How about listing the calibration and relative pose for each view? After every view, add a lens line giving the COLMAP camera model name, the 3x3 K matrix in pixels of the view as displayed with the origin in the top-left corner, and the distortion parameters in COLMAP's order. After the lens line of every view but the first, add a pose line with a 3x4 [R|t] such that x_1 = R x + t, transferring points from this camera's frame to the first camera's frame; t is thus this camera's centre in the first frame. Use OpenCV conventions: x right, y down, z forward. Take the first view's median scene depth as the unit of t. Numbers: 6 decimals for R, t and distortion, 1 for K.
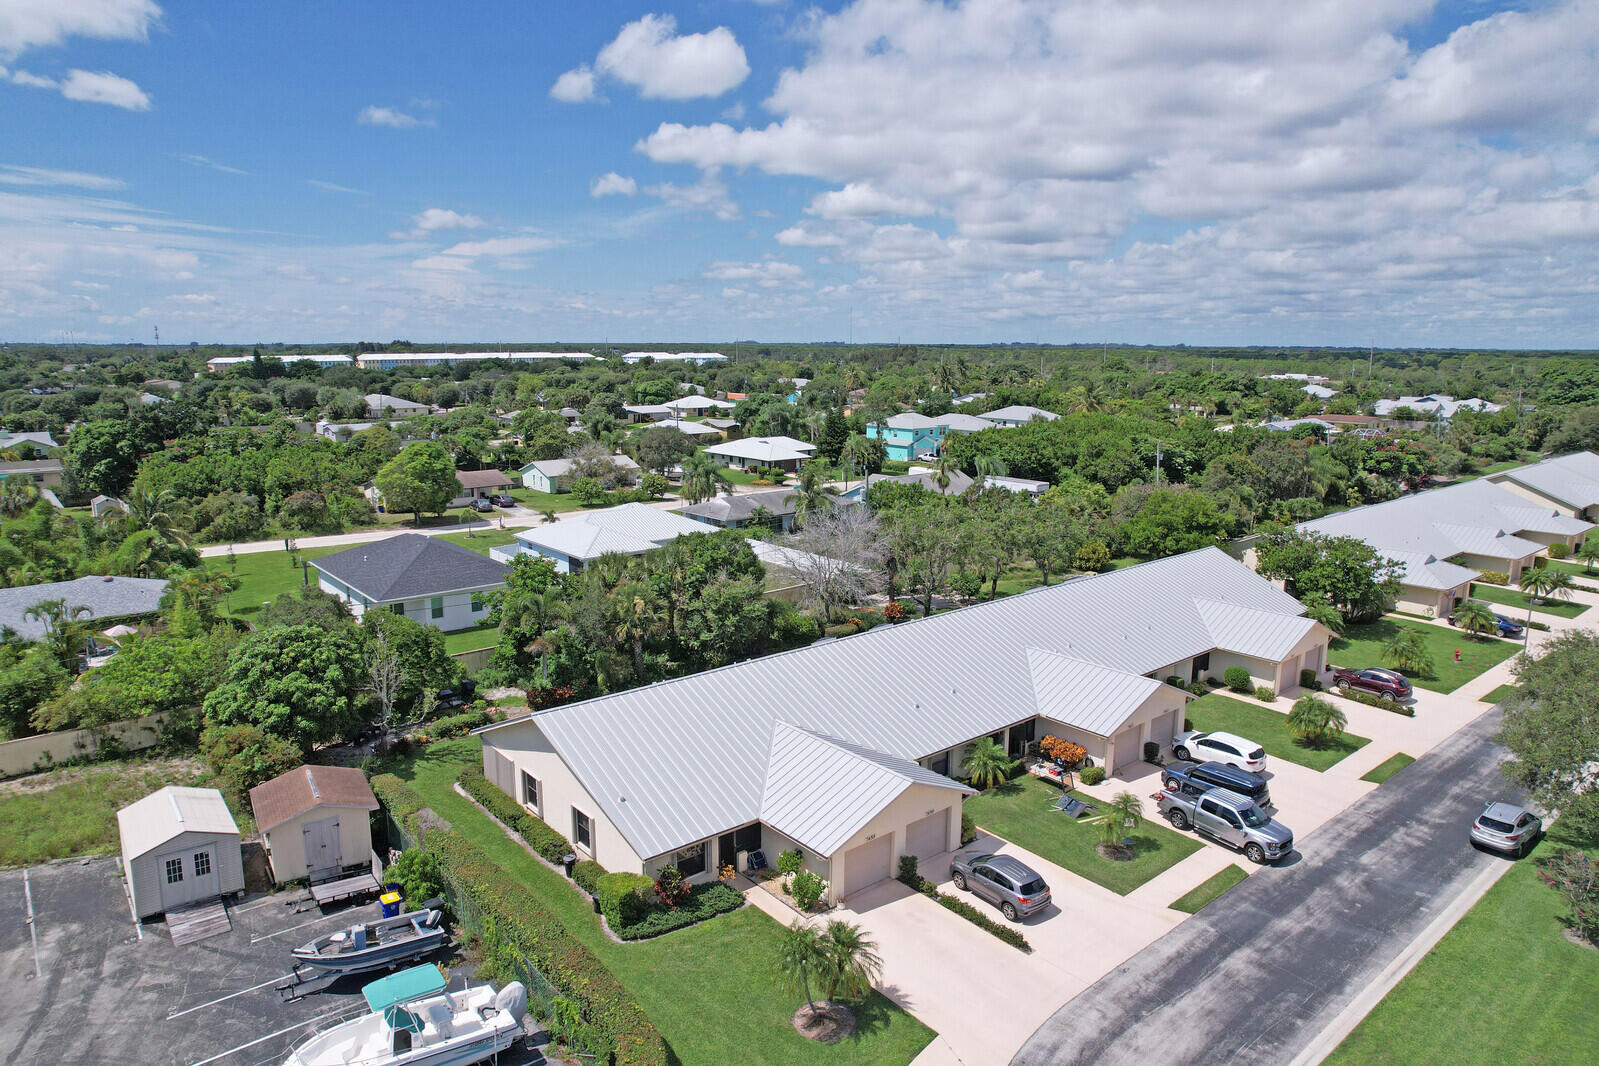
lens RADIAL K [[1017.3, 0, 799.3], [0, 1017.3, 536.4], [0, 0, 1]] dist [-0.070109, 0.061314]
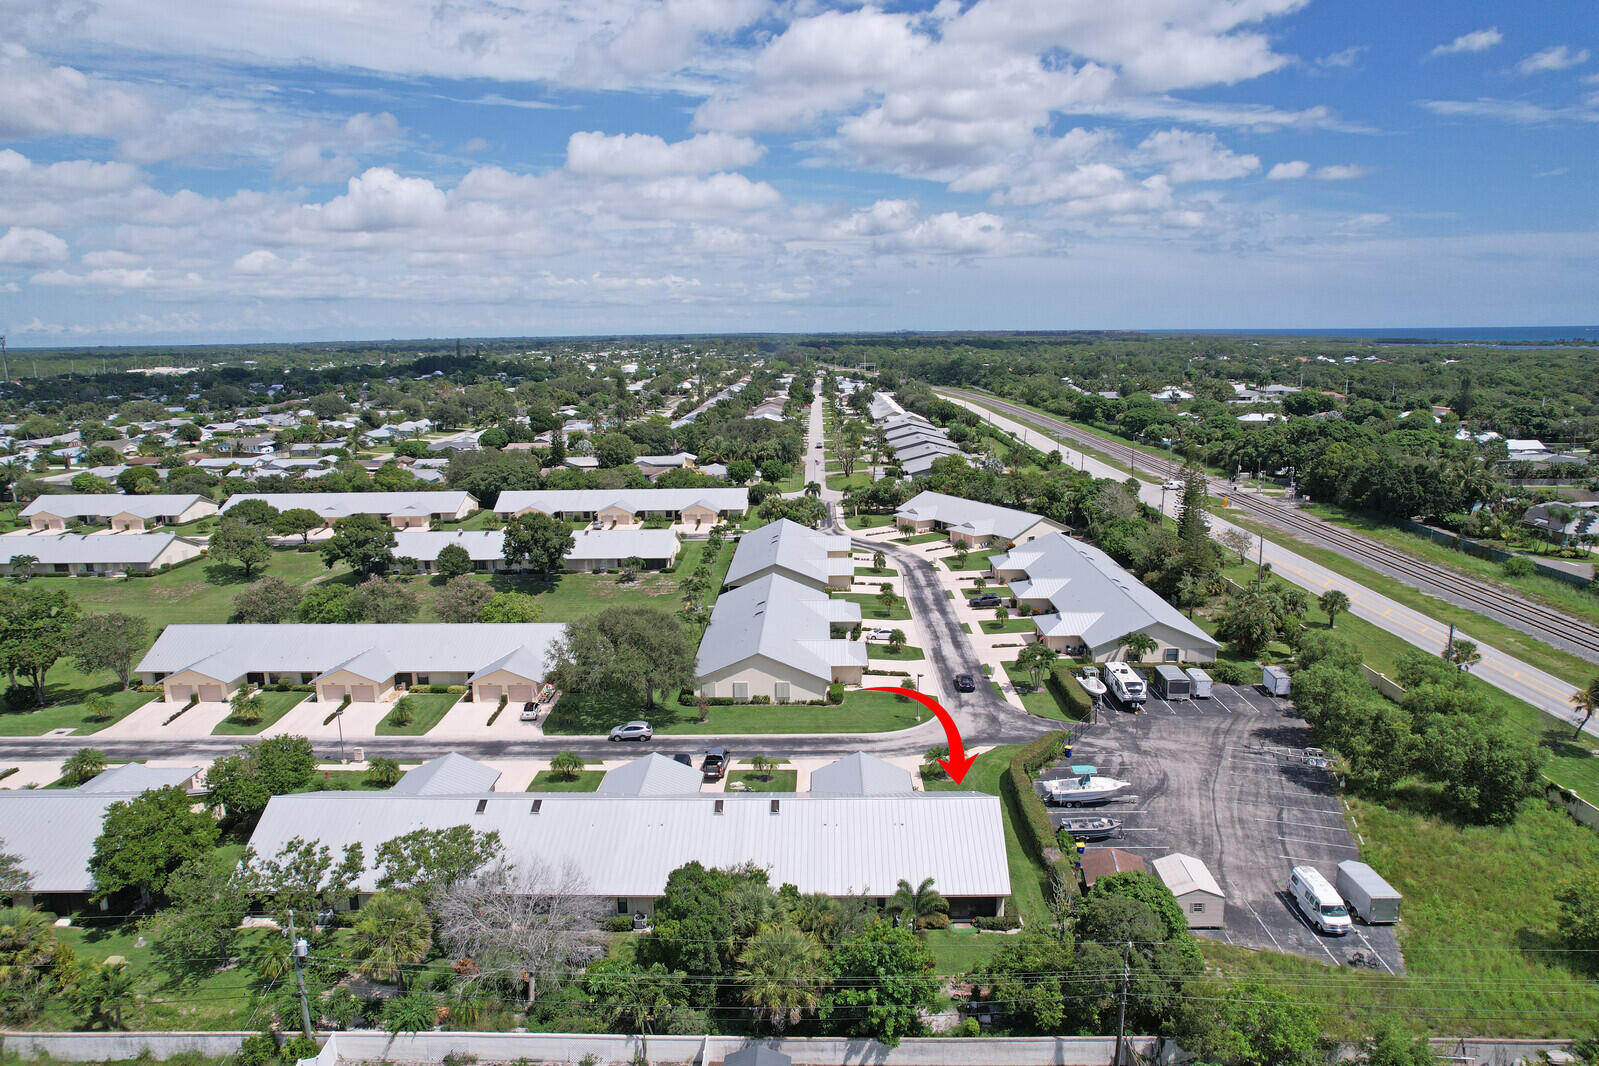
lens RADIAL K [[1017.3, 0, 795.9], [0, 1017.3, 521.0], [0, 0, 1]] dist [-0.070109, 0.061314]
pose [[-0.751398, -0.116926, 0.649407, -0.967401], [0.131909, 0.937691, 0.321458, -0.804826], [-0.646530, 0.327206, -0.689156, 2.025492]]
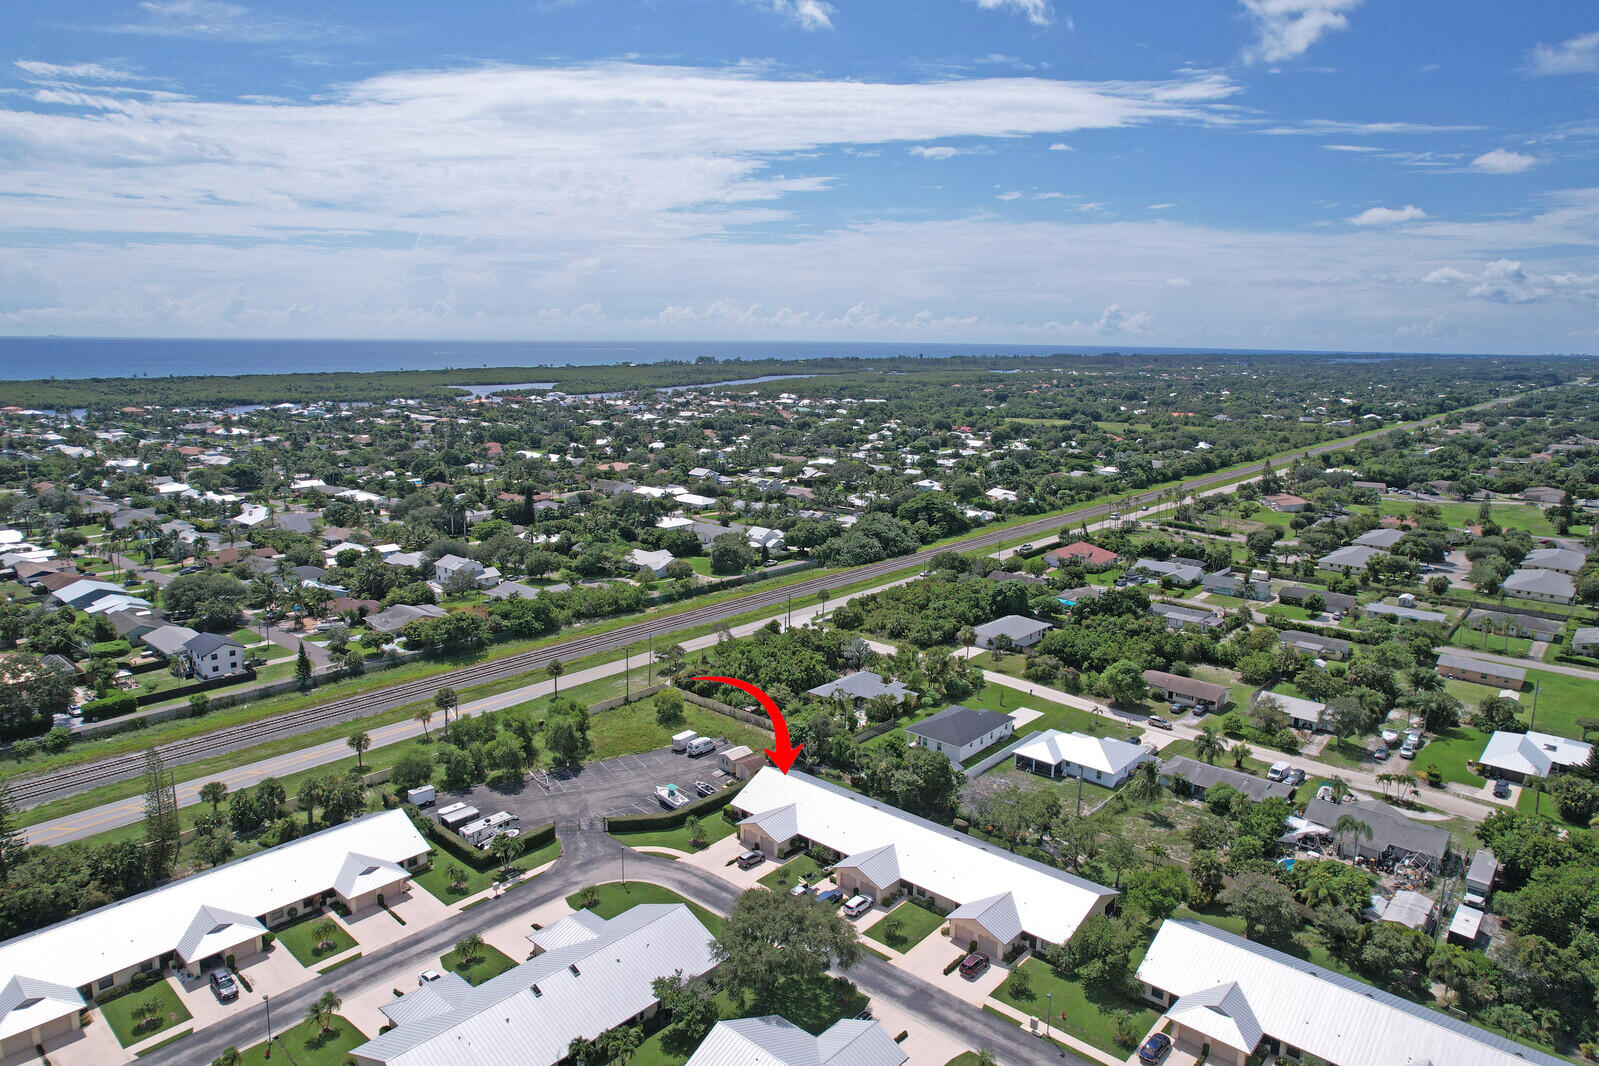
lens RADIAL K [[1017.3, 0, 803.2], [0, 1017.3, 541.3], [0, 0, 1]] dist [-0.070109, 0.061314]
pose [[0.150728, 0.192566, -0.969639, 2.841648], [-0.195785, 0.967231, 0.161653, -1.112260], [0.968994, 0.165475, 0.183490, 0.266339]]
